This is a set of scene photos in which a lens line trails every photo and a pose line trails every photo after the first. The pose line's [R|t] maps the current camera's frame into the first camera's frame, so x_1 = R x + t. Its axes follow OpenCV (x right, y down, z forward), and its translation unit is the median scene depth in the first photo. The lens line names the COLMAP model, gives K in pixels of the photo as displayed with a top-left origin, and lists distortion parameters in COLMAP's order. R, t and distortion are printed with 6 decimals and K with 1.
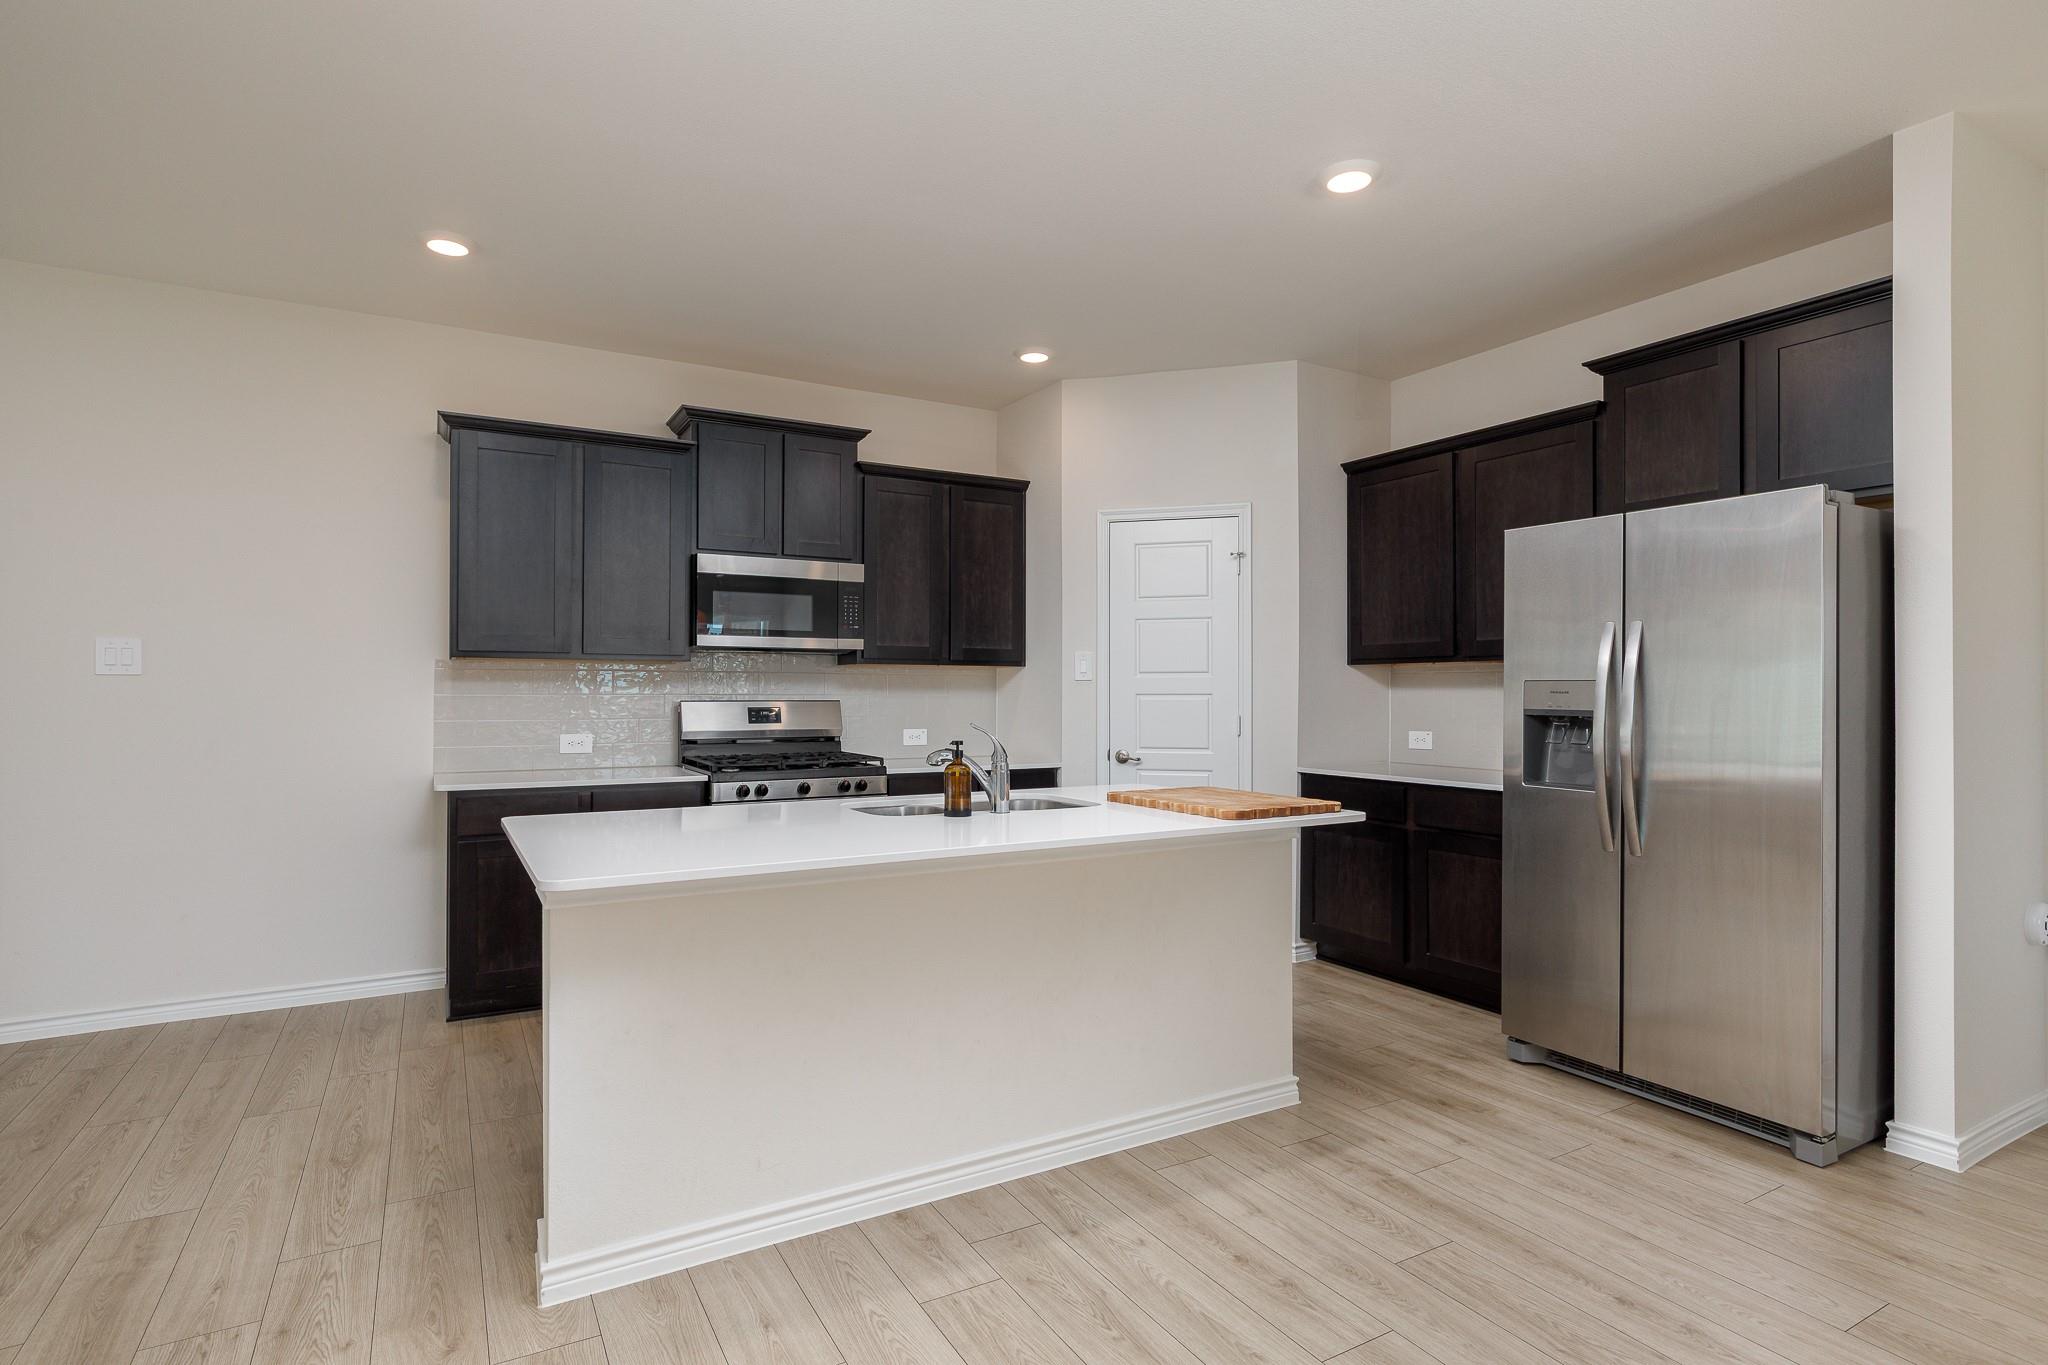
lens RADIAL K [[1031.3, 0, 1015.0], [0, 1031.3, 682.2], [0, 0, 1]] dist [0.001030, 0.000008]
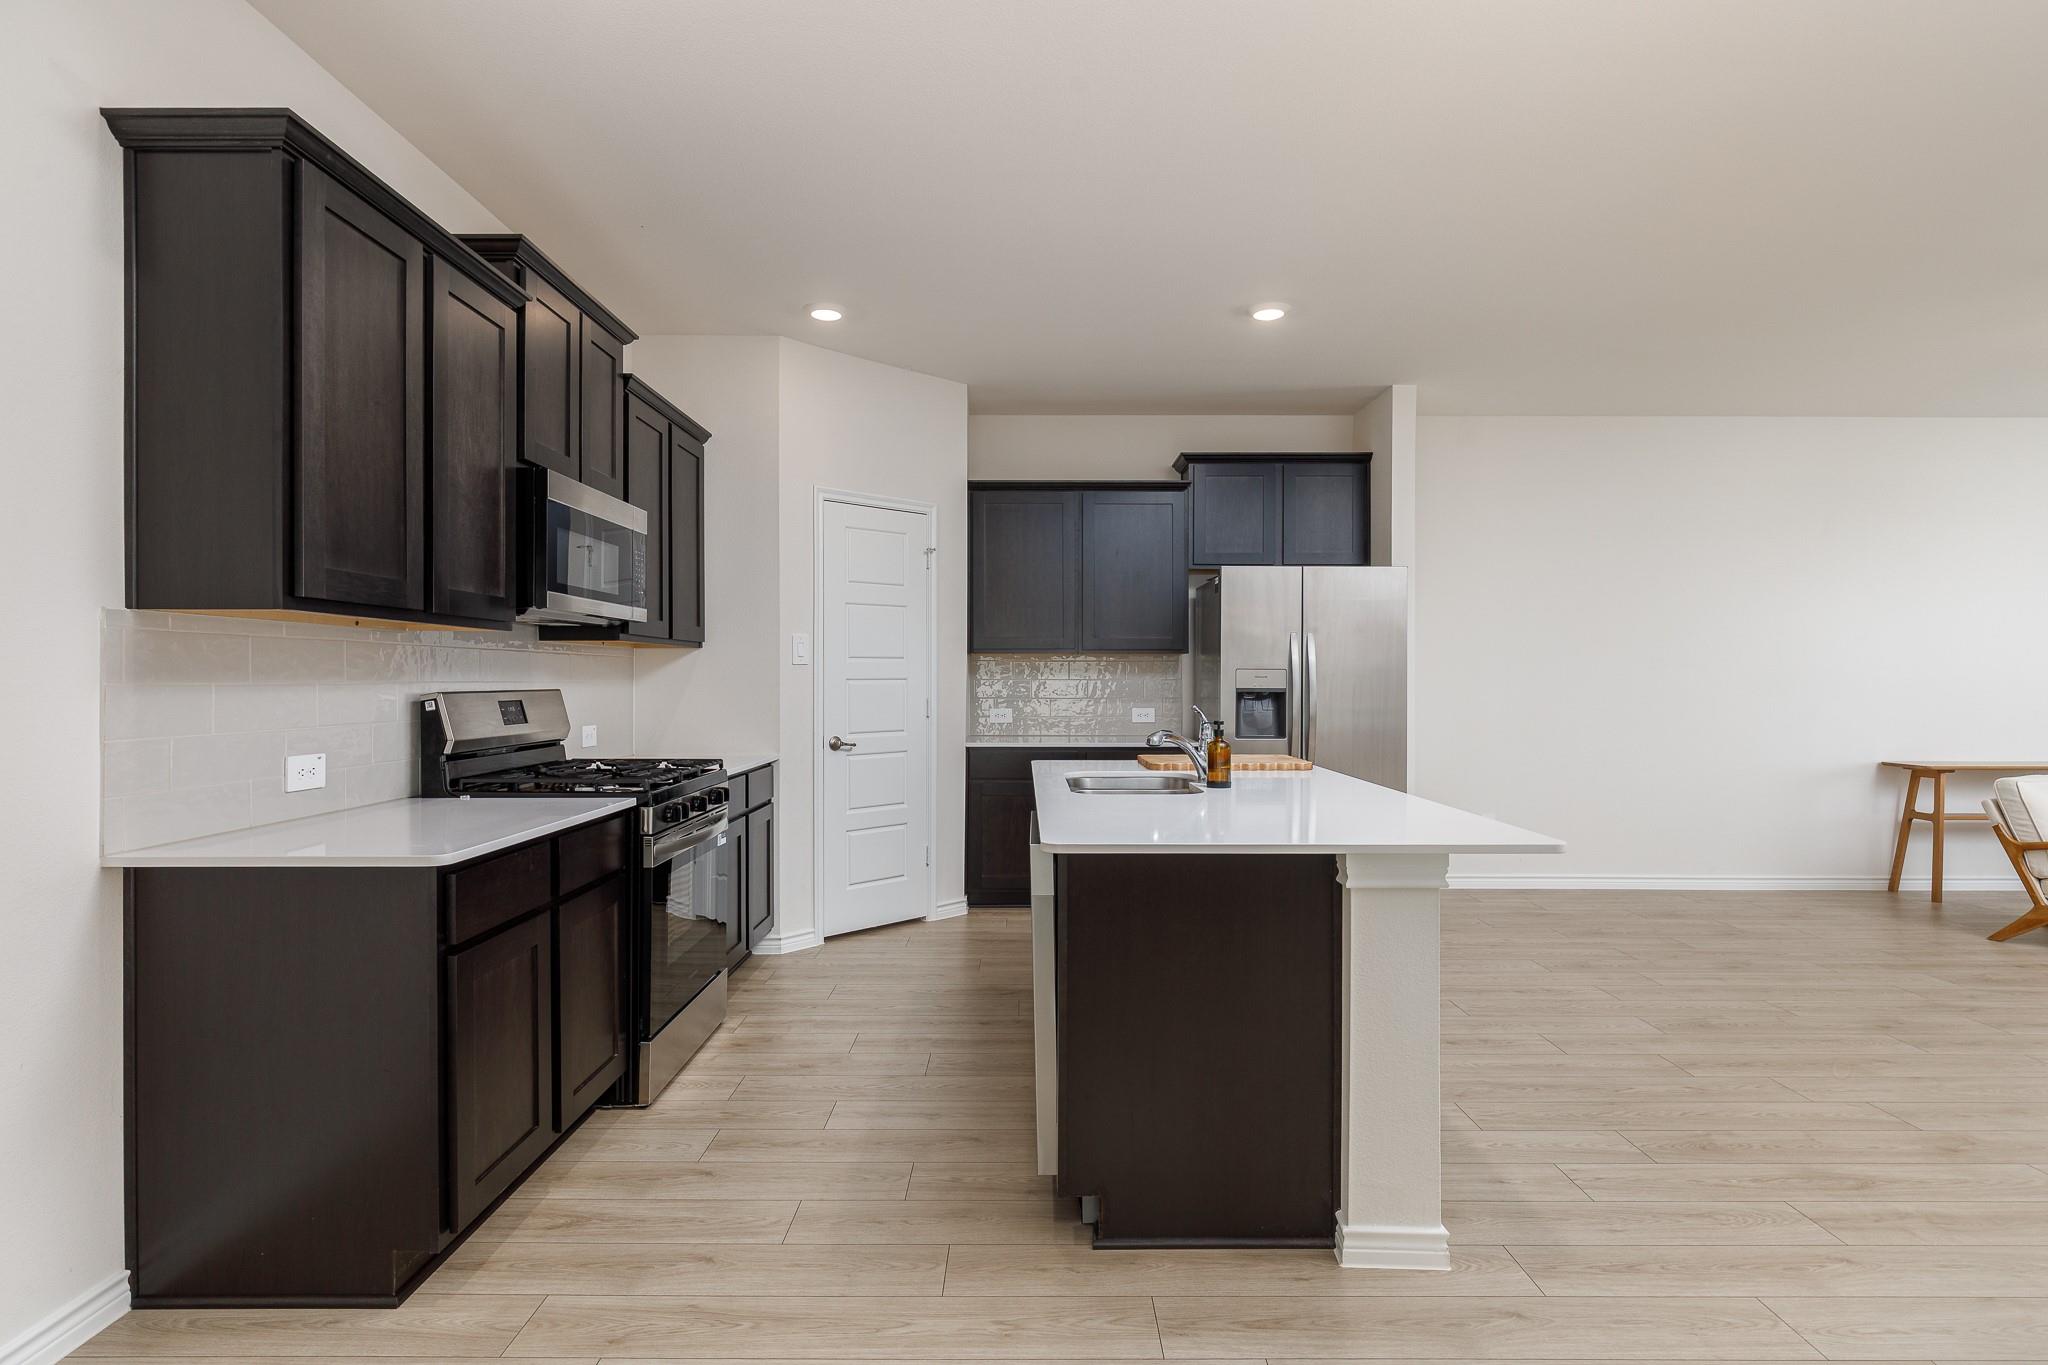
lens RADIAL K [[1038.4, 0, 1029.2], [0, 1038.4, 675.9], [0, 0, 1]] dist [-0.000200, 0.000718]
pose [[0.490766, -0.000120, 0.871291, -0.744418], [-0.007623, 0.999961, 0.004432, 0.003038], [-0.871258, -0.008817, 0.490746, 0.406107]]
